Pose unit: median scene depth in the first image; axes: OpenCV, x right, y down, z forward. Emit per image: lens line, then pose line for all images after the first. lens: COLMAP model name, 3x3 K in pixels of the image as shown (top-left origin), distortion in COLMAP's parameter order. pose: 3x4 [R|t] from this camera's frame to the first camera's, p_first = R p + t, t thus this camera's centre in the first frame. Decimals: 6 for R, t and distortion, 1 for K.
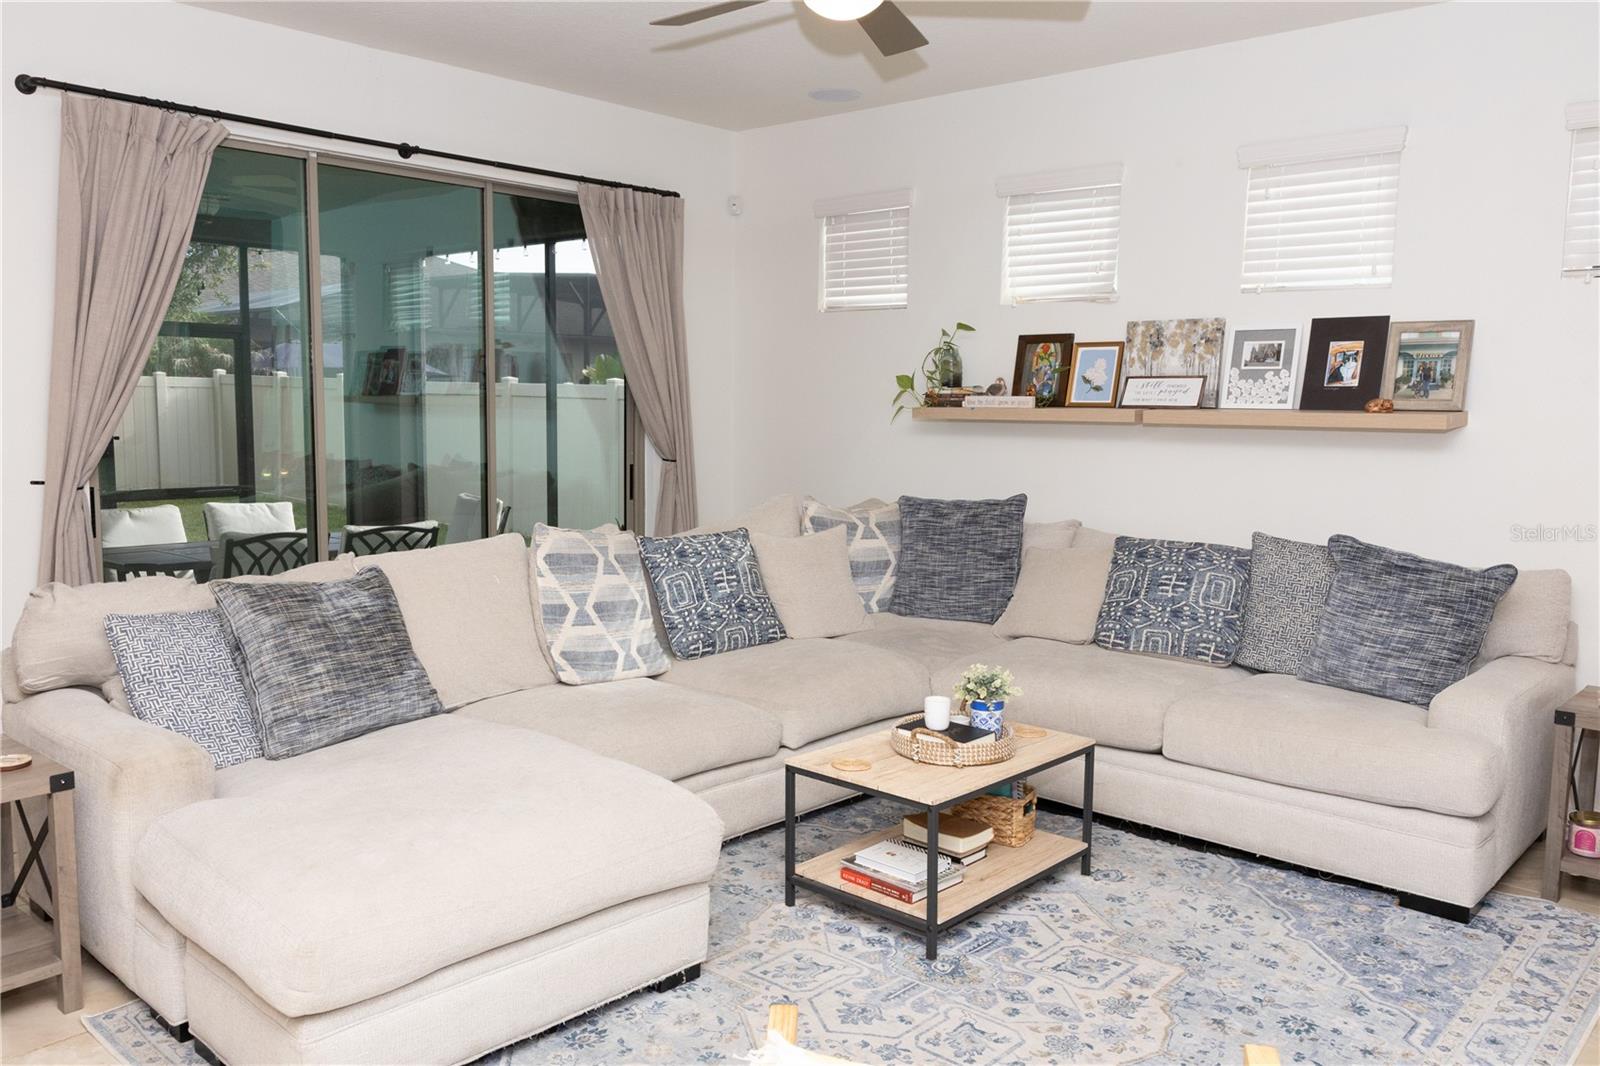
lens RADIAL K [[1267.1, 0, 799.8], [0, 1267.1, 534.6], [0, 0, 1]] dist [0.002171, -0.003096]
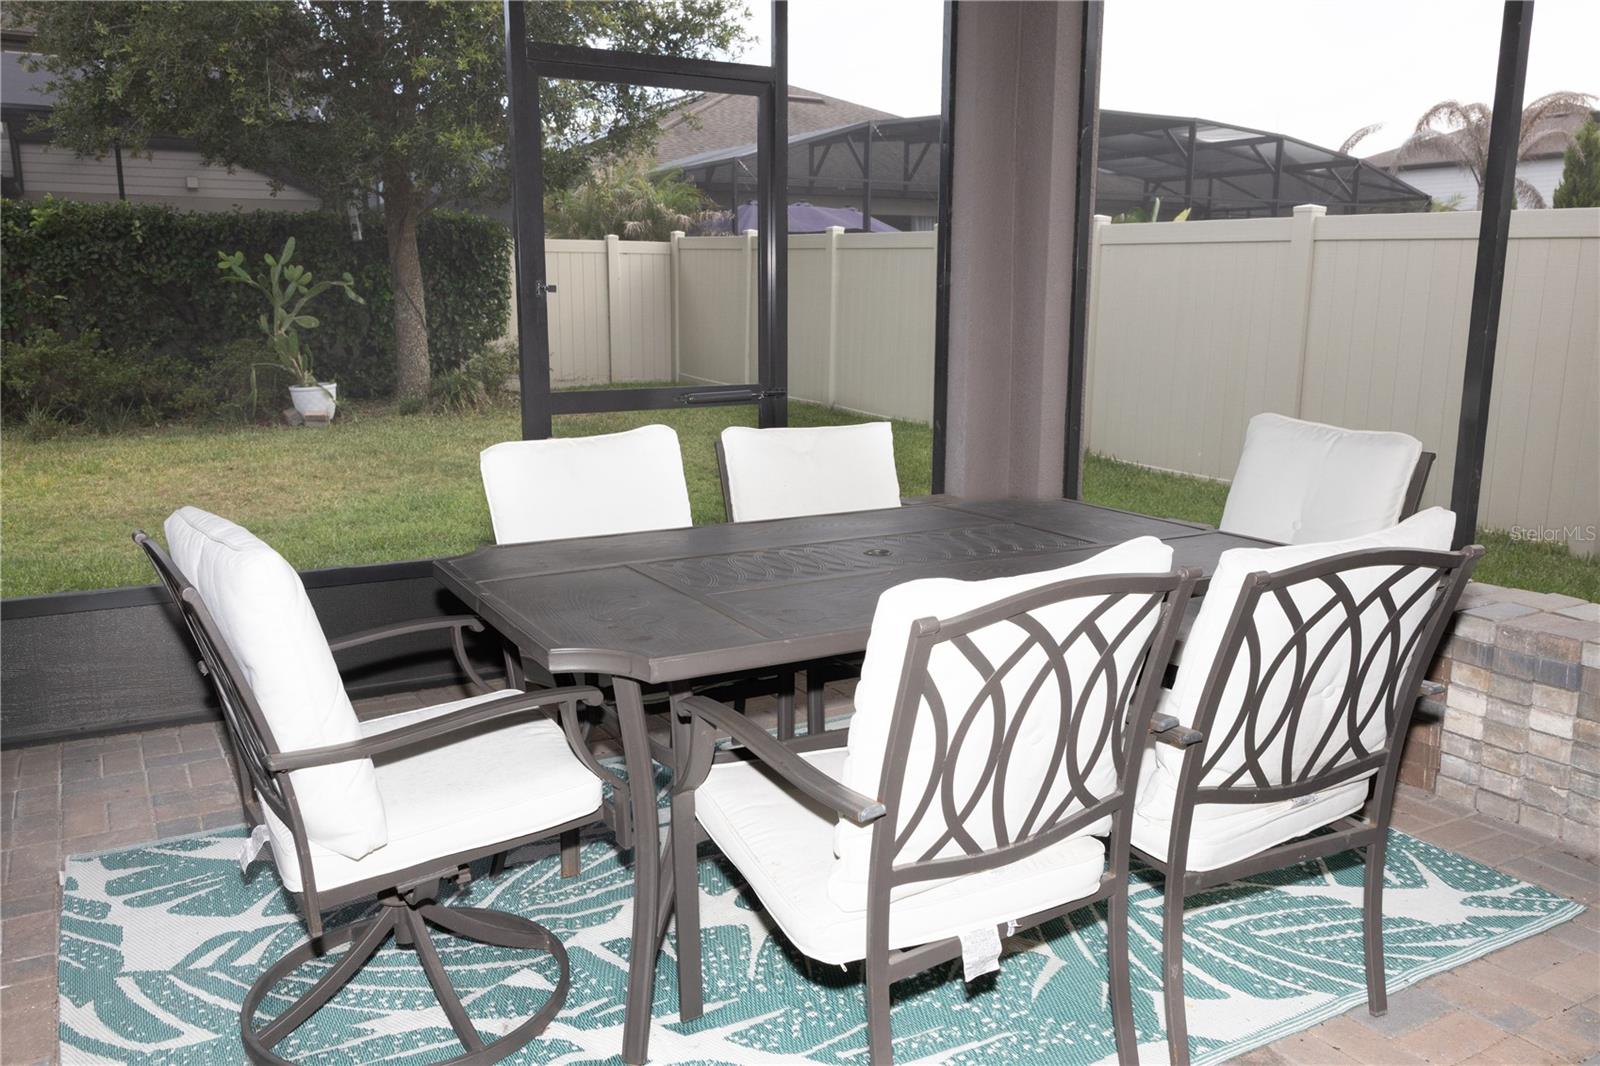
lens RADIAL K [[1267.1, 0, 800.9], [0, 1267.1, 534.4], [0, 0, 1]] dist [0.002171, -0.003096]
pose [[0.951475, 0.050130, -0.303617, -0.123677], [-0.023478, 0.995592, 0.090805, -0.011523], [0.306831, -0.079270, 0.948457, 0.232541]]
